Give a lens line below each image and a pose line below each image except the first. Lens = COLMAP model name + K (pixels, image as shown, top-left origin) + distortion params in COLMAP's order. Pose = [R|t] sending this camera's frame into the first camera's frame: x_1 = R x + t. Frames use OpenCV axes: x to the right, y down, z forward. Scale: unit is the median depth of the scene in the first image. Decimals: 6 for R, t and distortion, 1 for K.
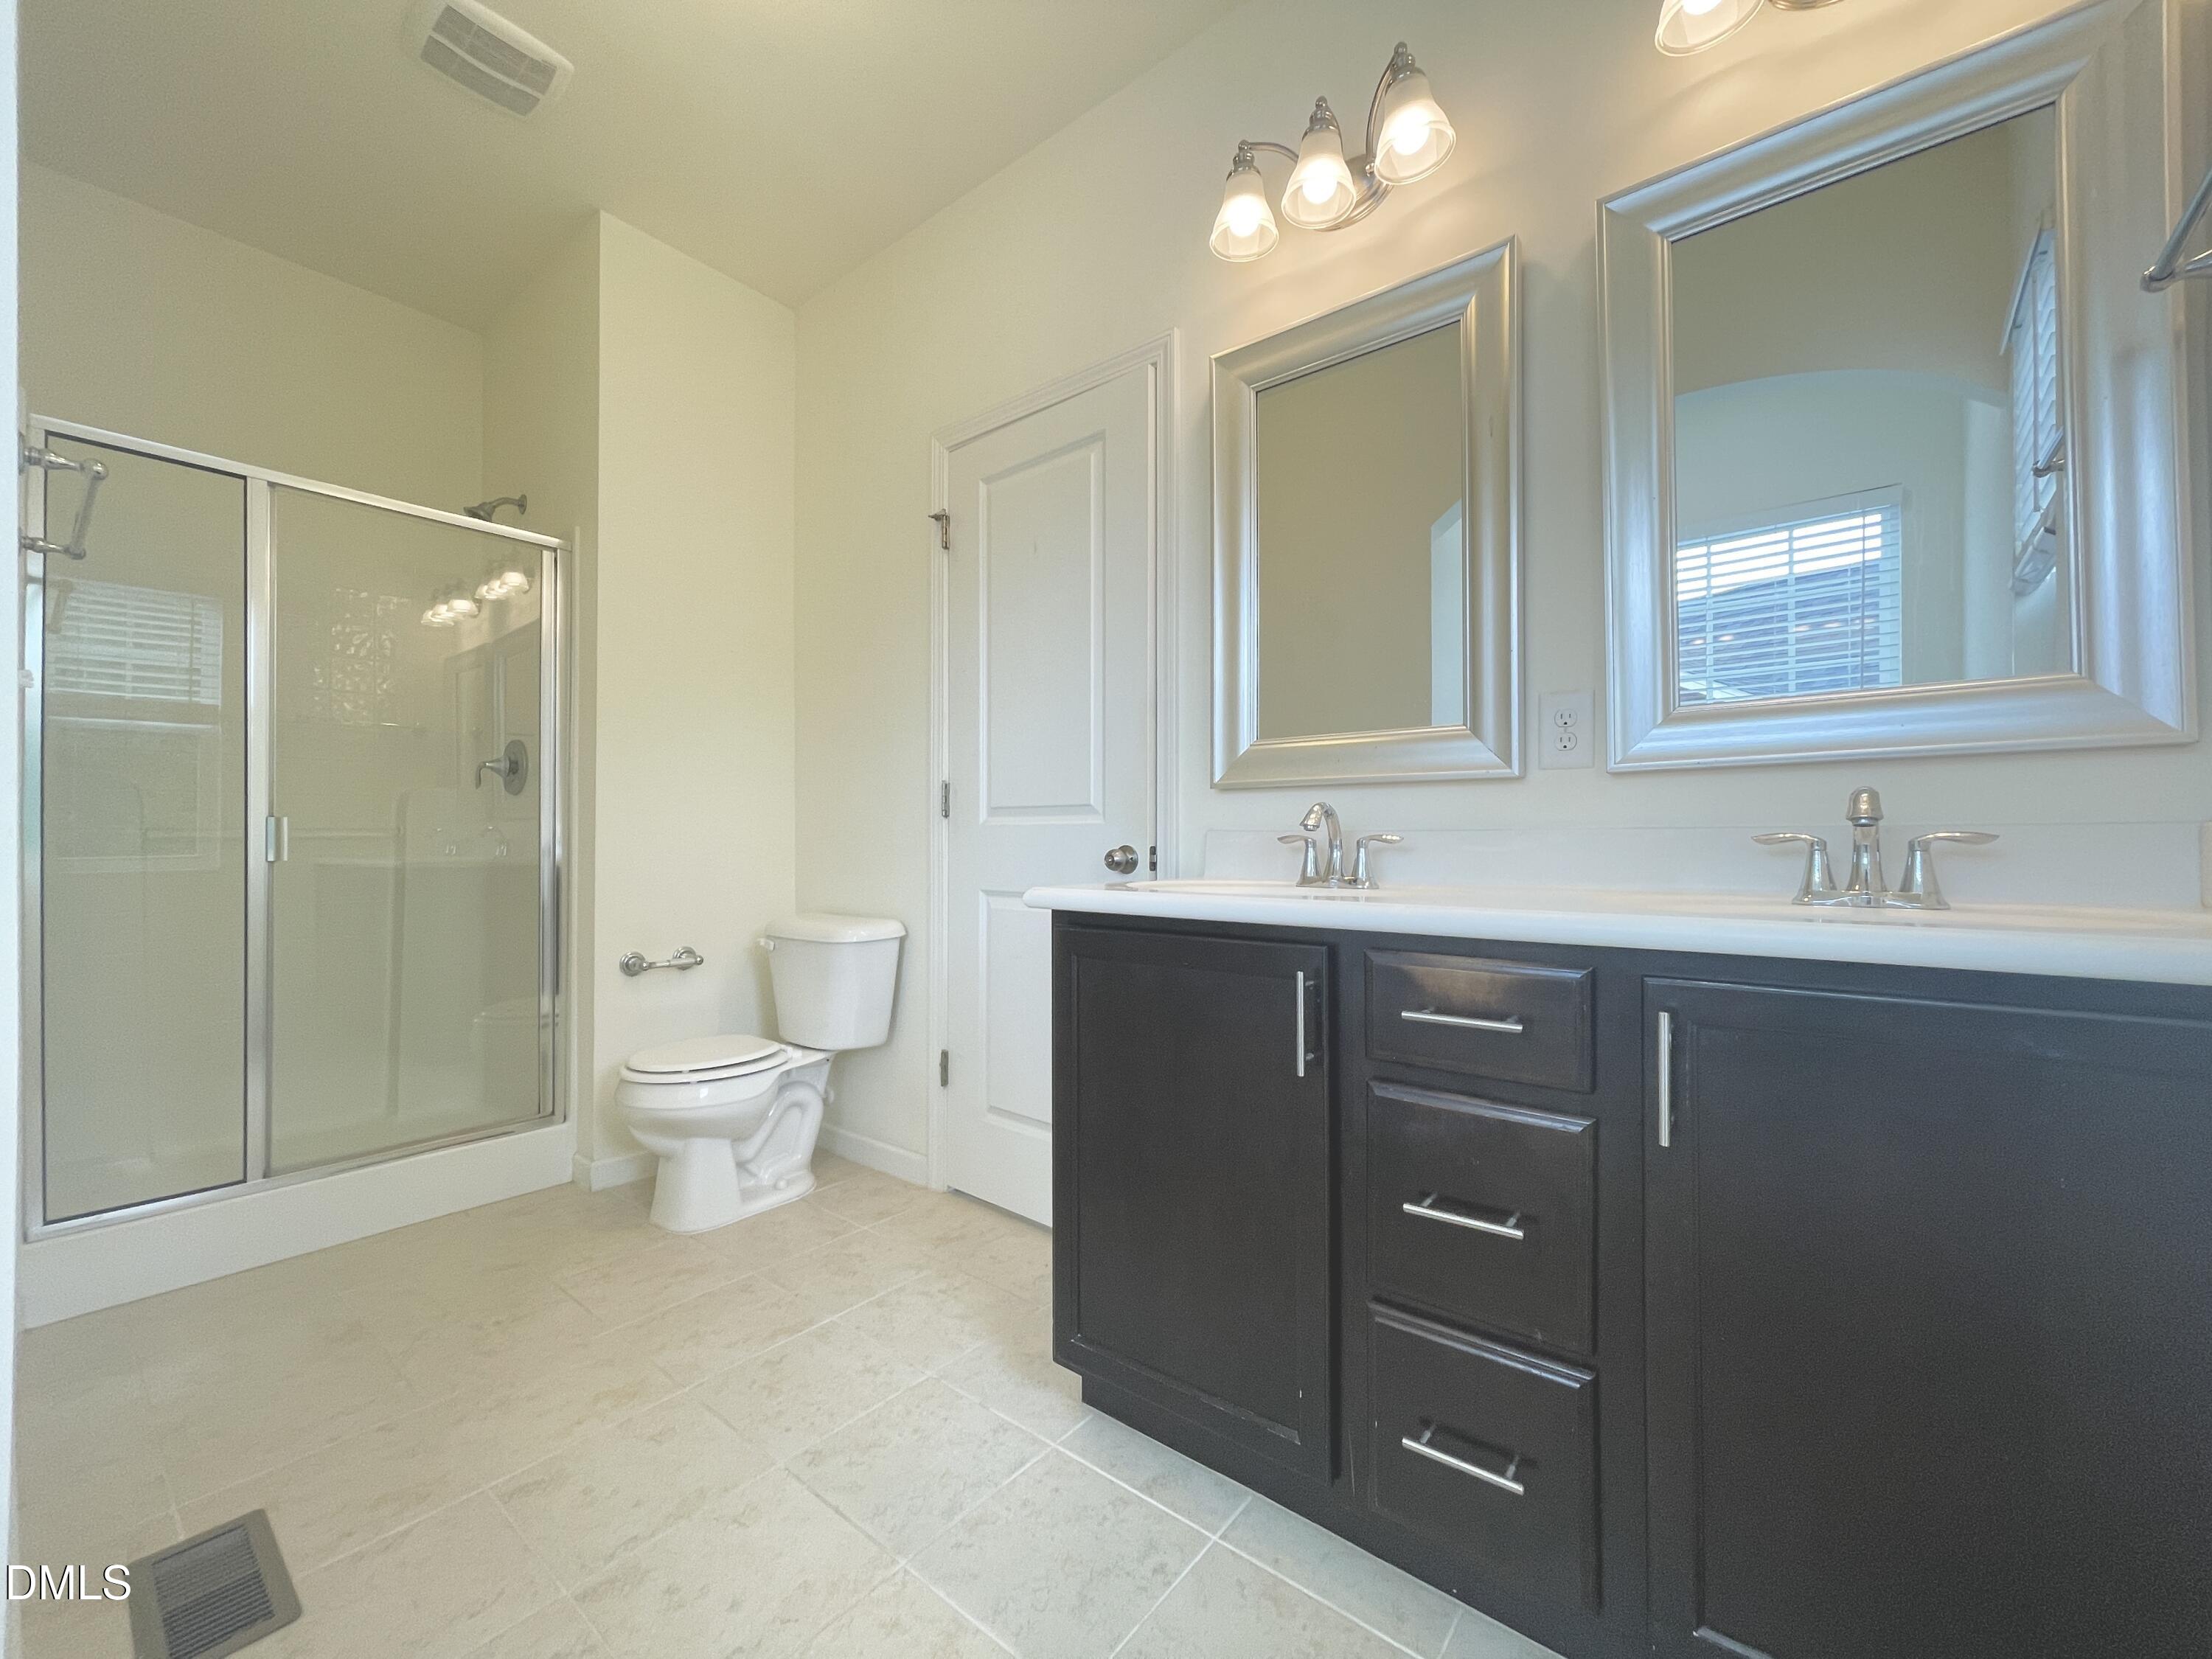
lens RADIAL K [[894.6, 0, 1099.9], [0, 894.6, 828.3], [0, 0, 1]] dist [0.001931, 0.000142]
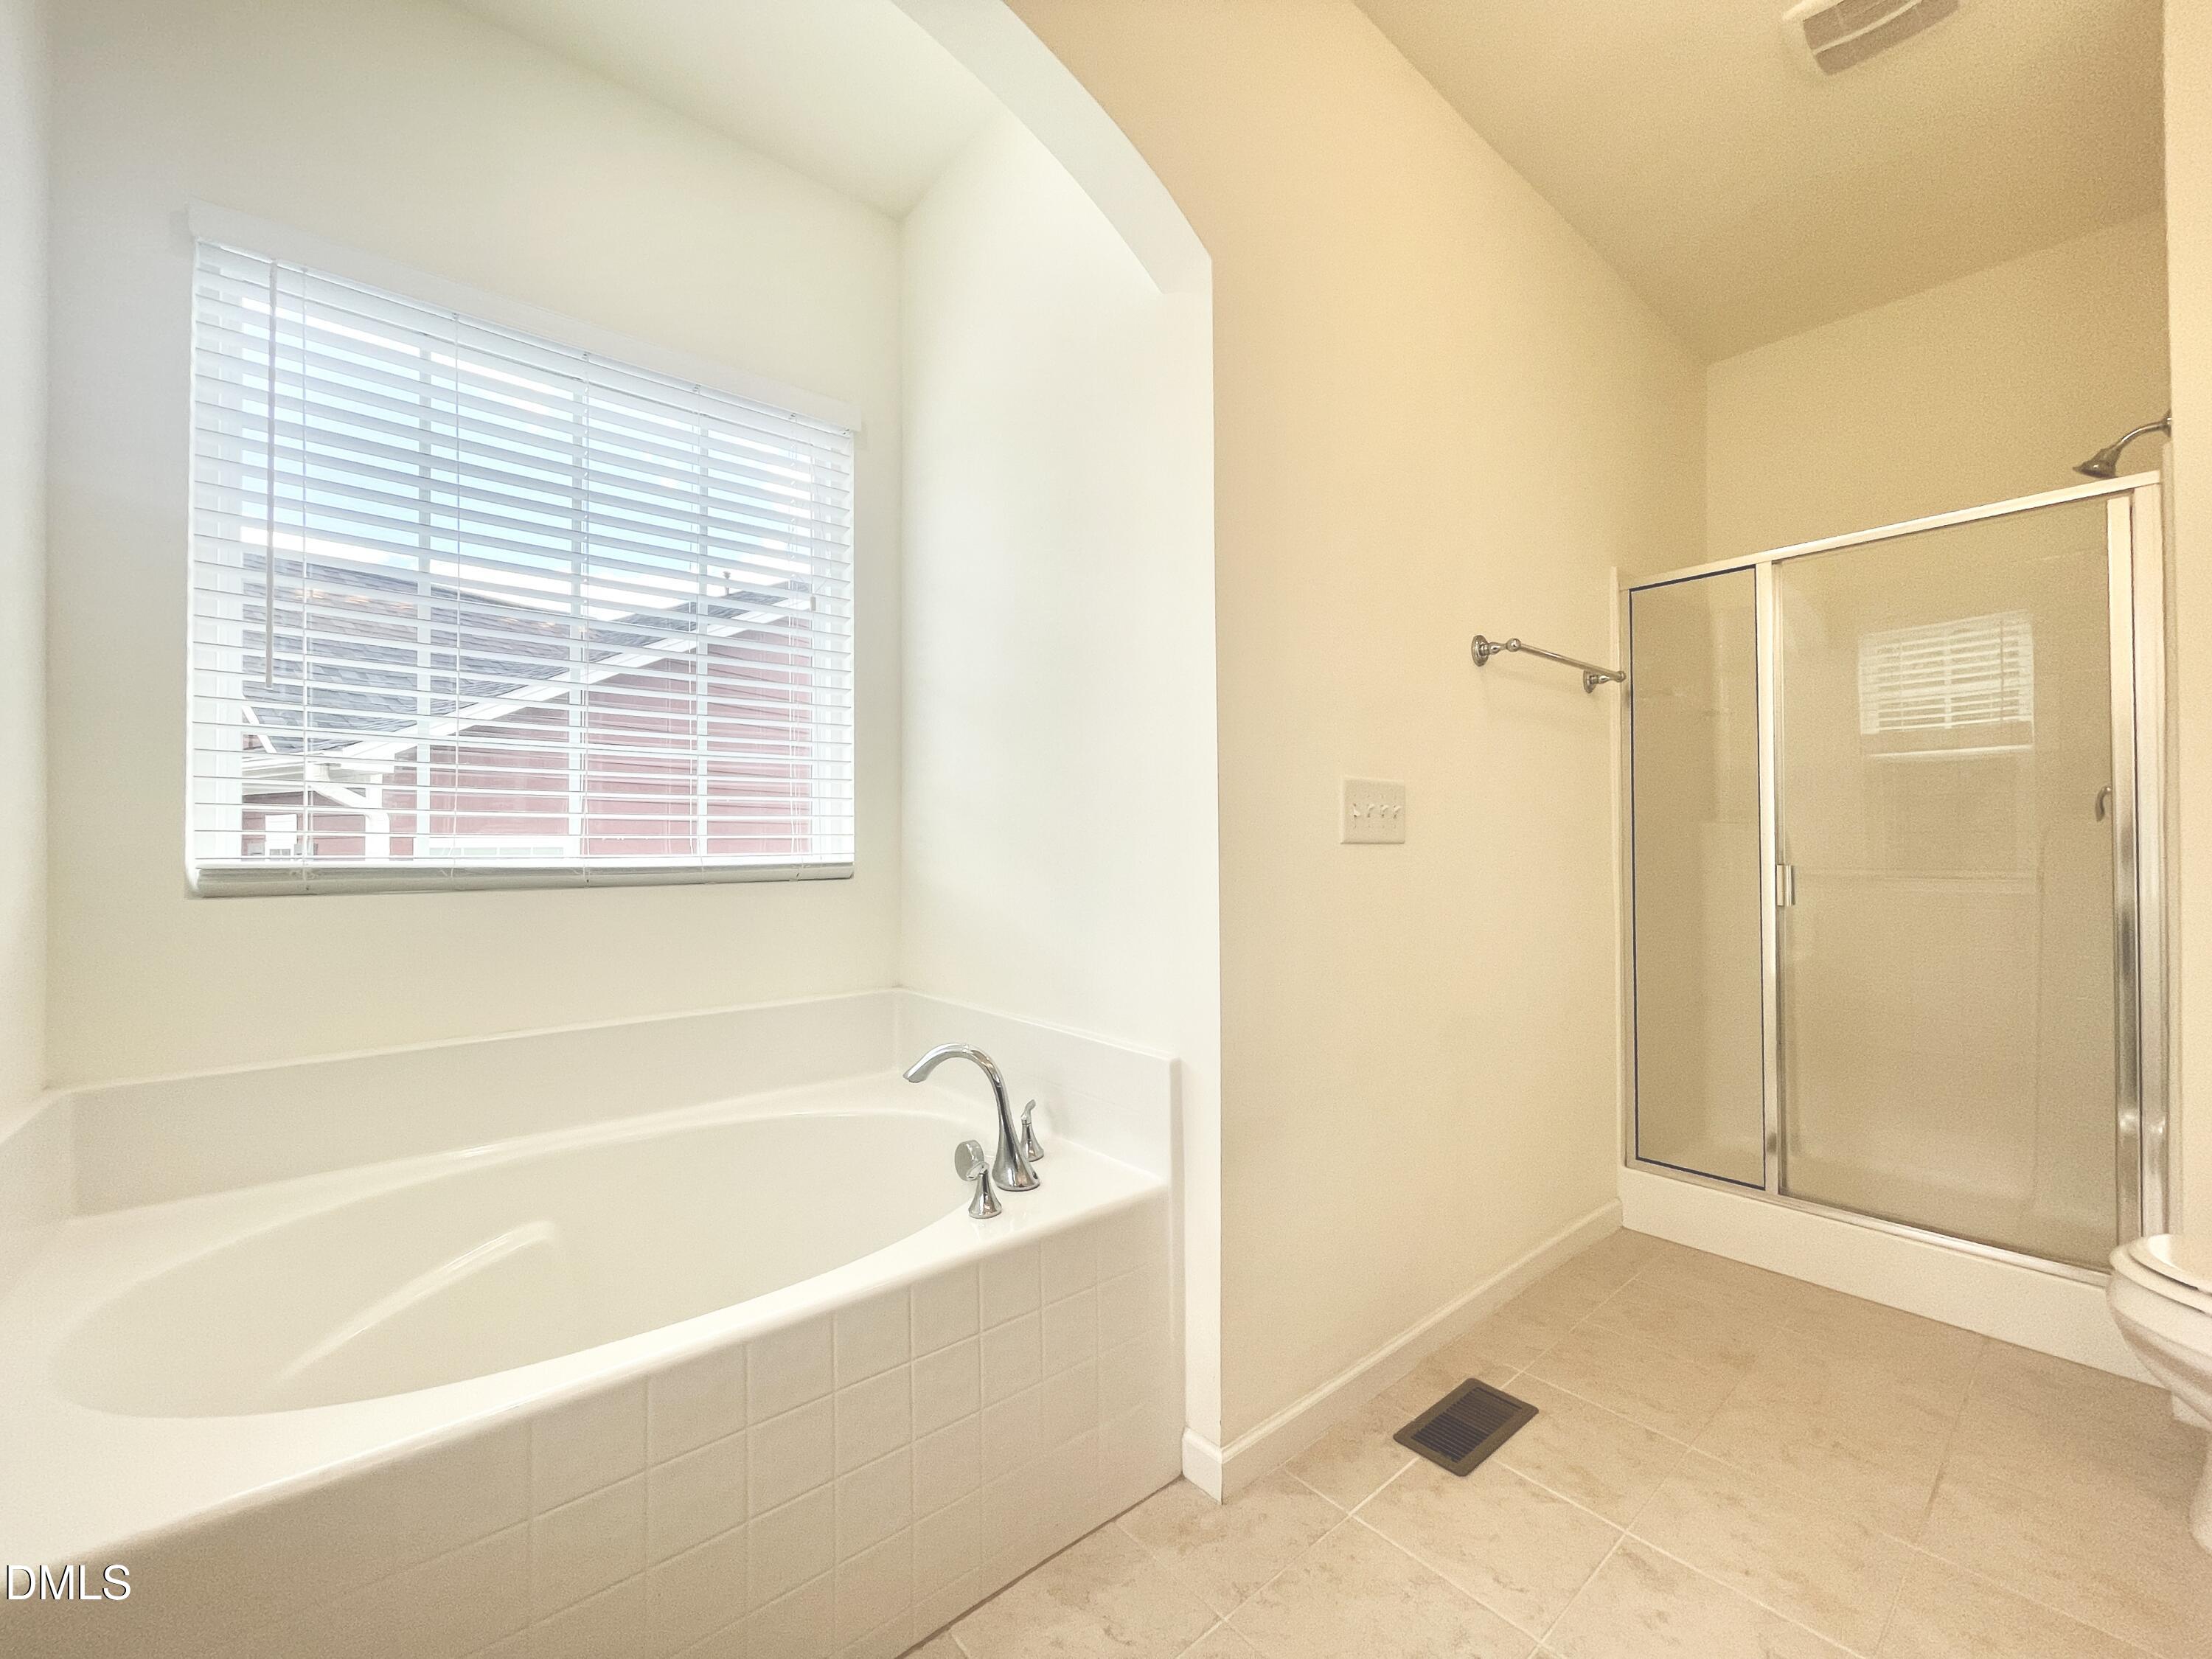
lens RADIAL K [[894.6, 0, 1099.9], [0, 894.6, 828.3], [0, 0, 1]] dist [0.001931, 0.000142]
pose [[-0.186466, -0.006355, -0.982441, 0.325289], [0.016277, 0.999822, -0.009556, -0.064623], [0.982327, -0.017773, -0.186329, 0.413354]]
